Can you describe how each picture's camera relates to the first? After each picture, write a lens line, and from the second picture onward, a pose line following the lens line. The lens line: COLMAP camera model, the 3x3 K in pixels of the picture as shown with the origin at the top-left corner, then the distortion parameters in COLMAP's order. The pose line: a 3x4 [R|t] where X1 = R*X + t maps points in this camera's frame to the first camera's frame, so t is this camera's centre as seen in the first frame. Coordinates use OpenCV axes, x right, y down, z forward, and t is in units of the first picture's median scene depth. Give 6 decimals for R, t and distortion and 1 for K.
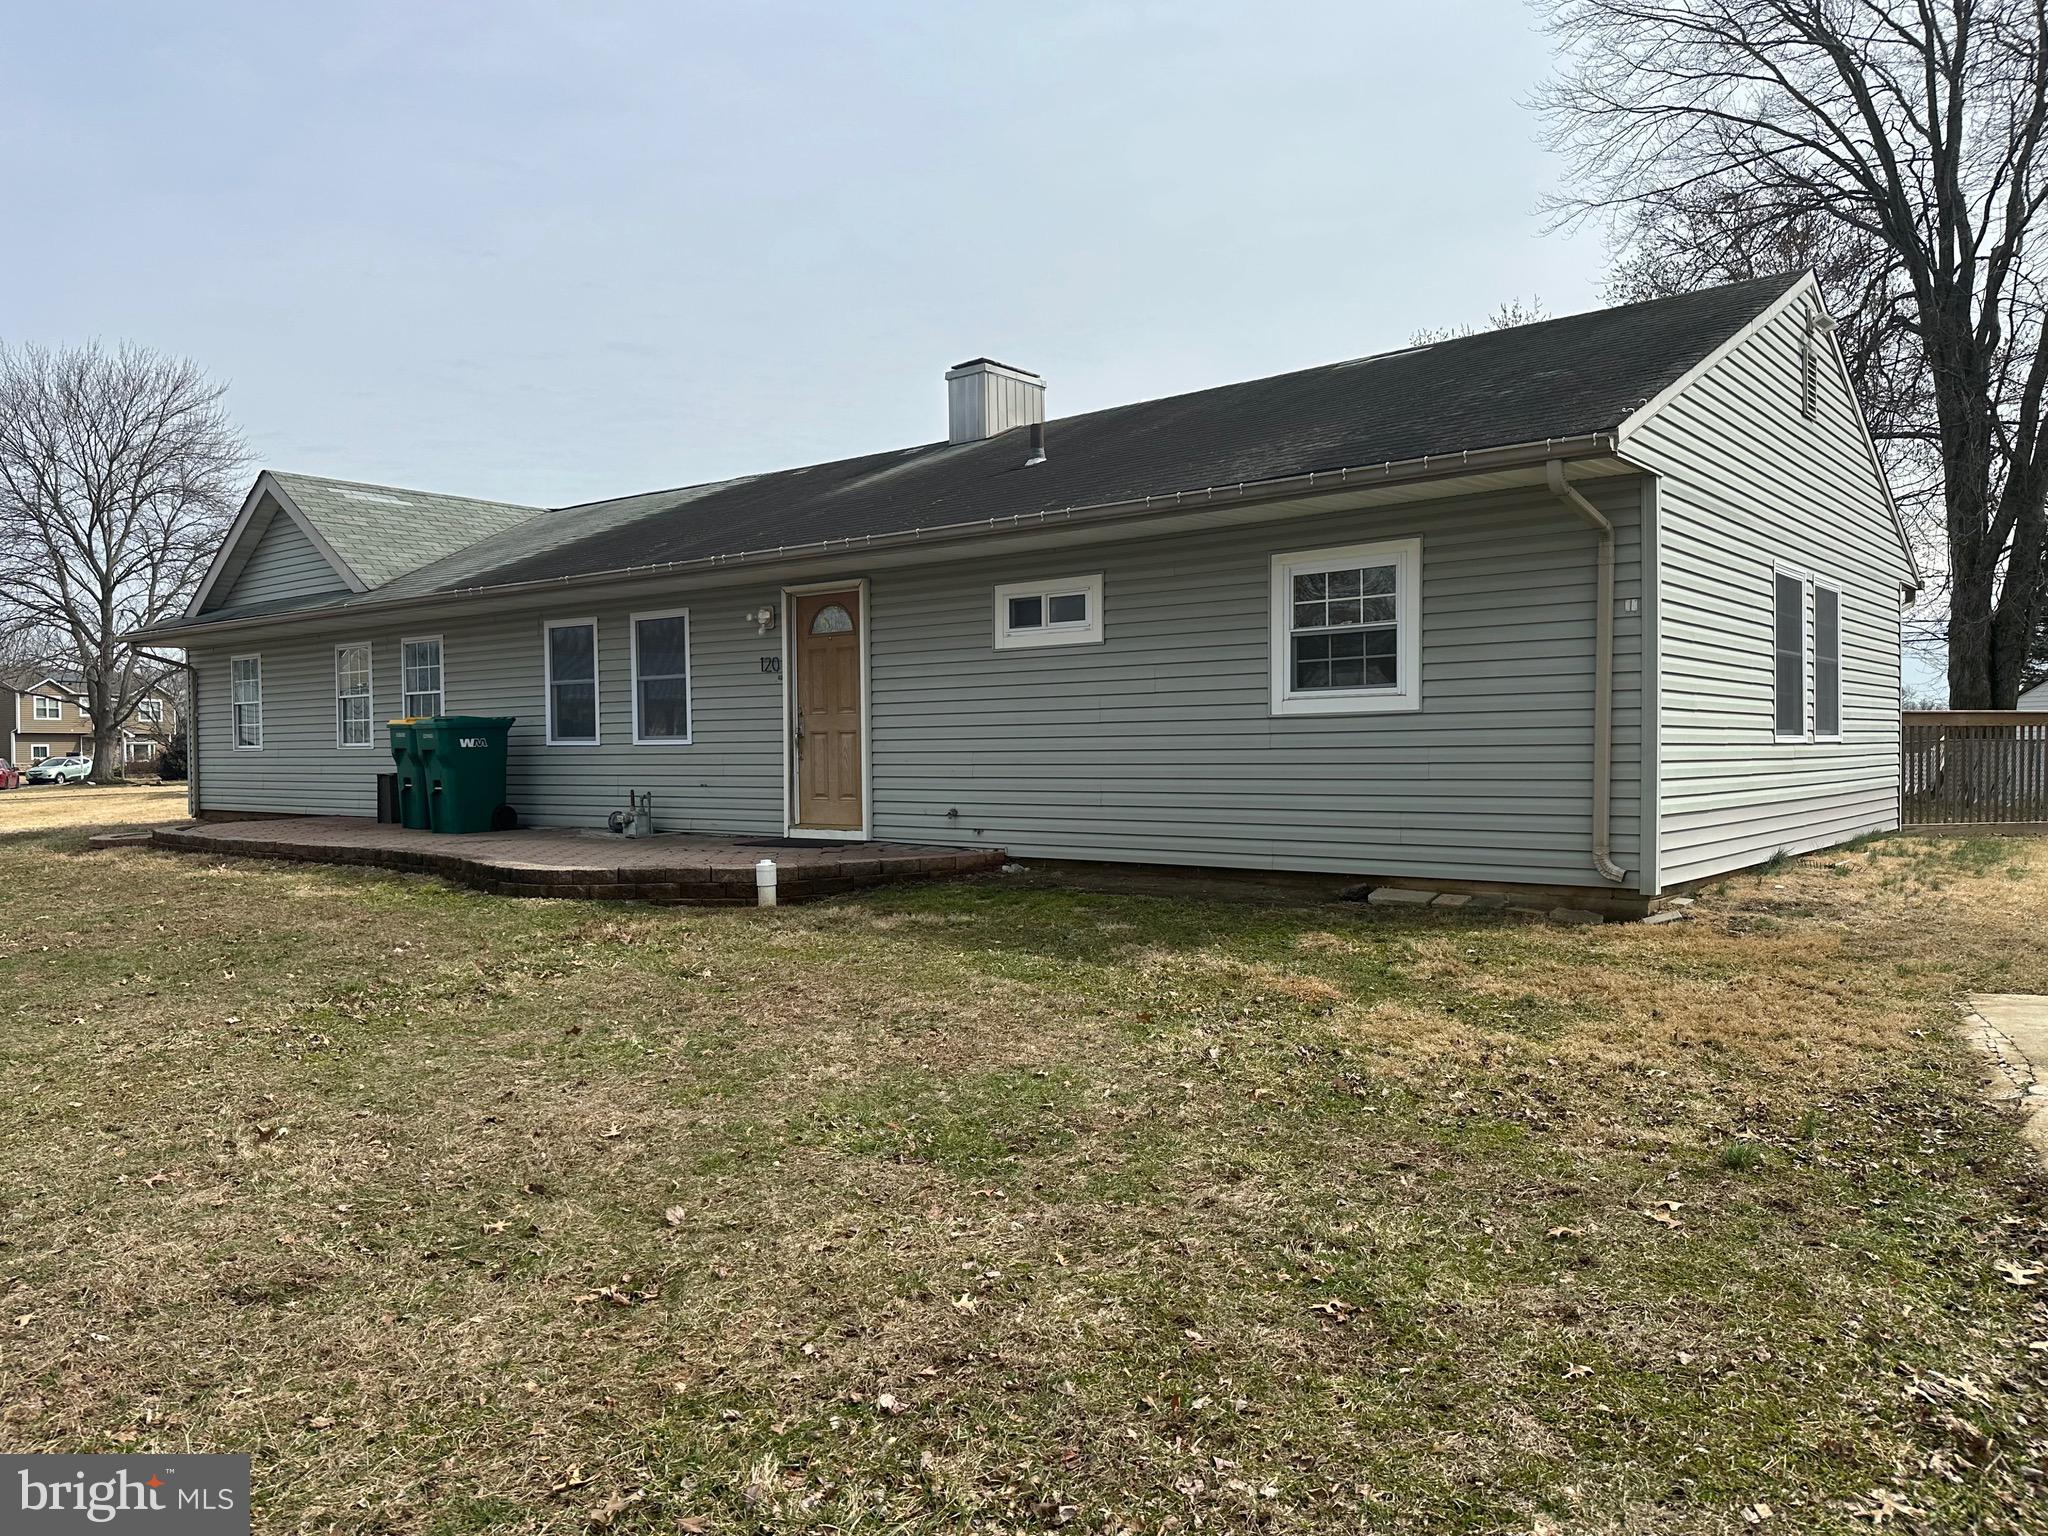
lens RADIAL K [[1505.6, 0, 1019.8], [0, 1505.6, 776.9], [0, 0, 1]] dist [0.071295, -0.002612]
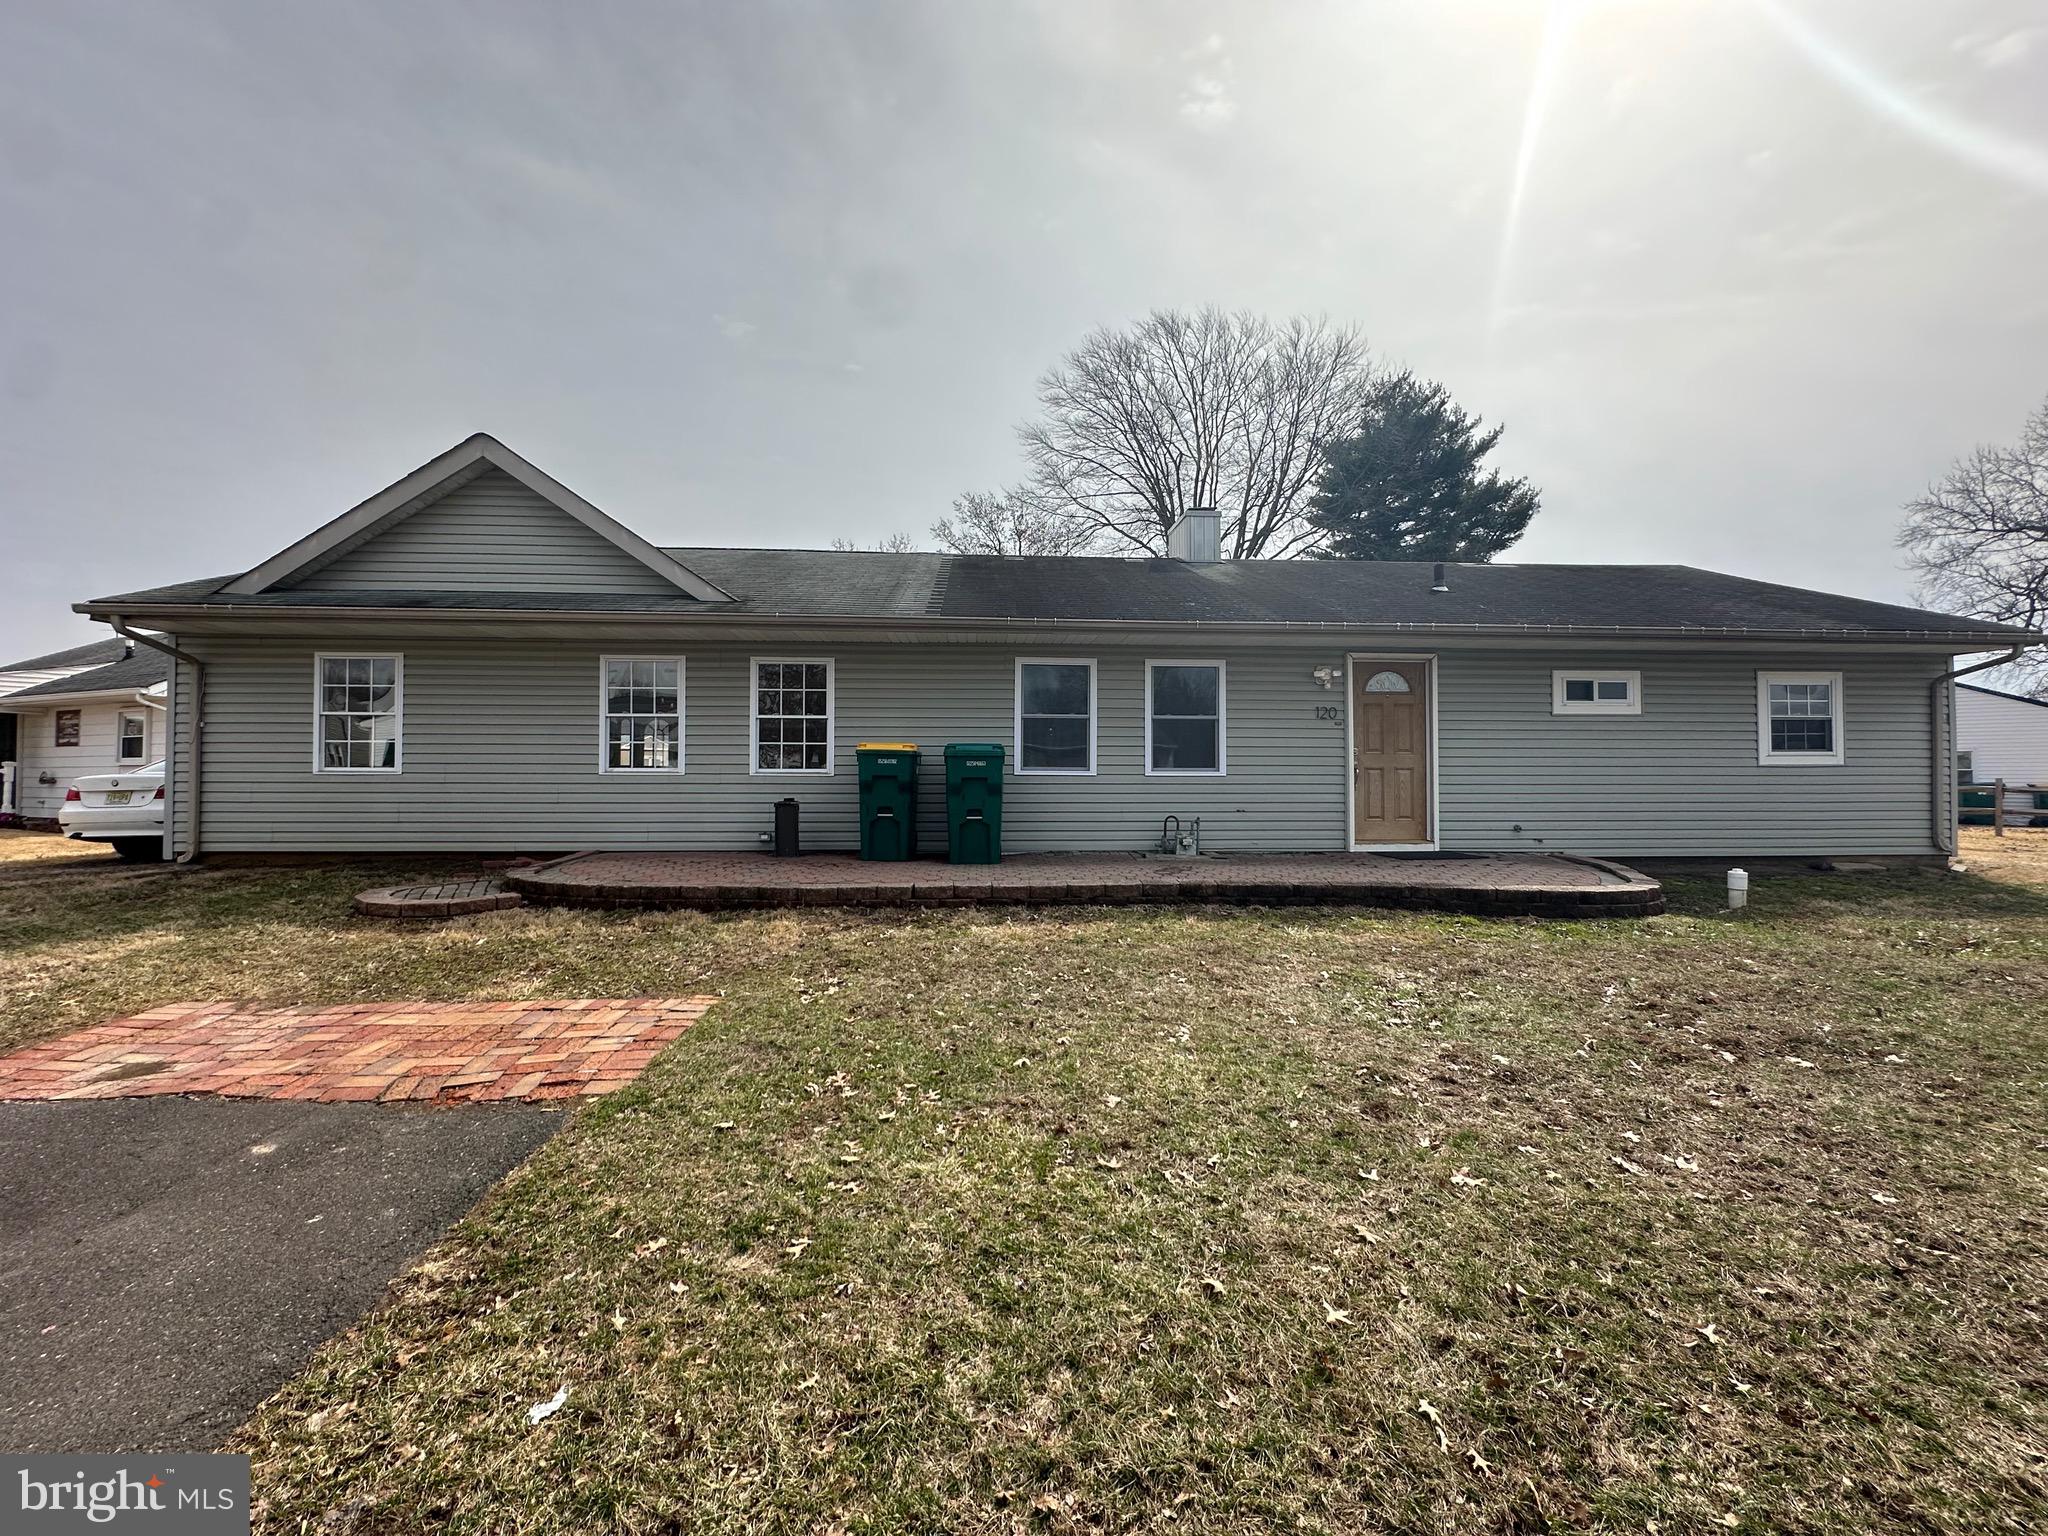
lens RADIAL K [[817.1, 0, 1023.6], [0, 817.1, 777.7], [0, 0, 1]] dist [-0.004242, 0.001298]
pose [[0.726201, 0.016436, 0.687285, -0.847802], [0.003911, 0.999599, -0.028038, -0.003265], [-0.687471, 0.023049, 0.725846, 0.715906]]
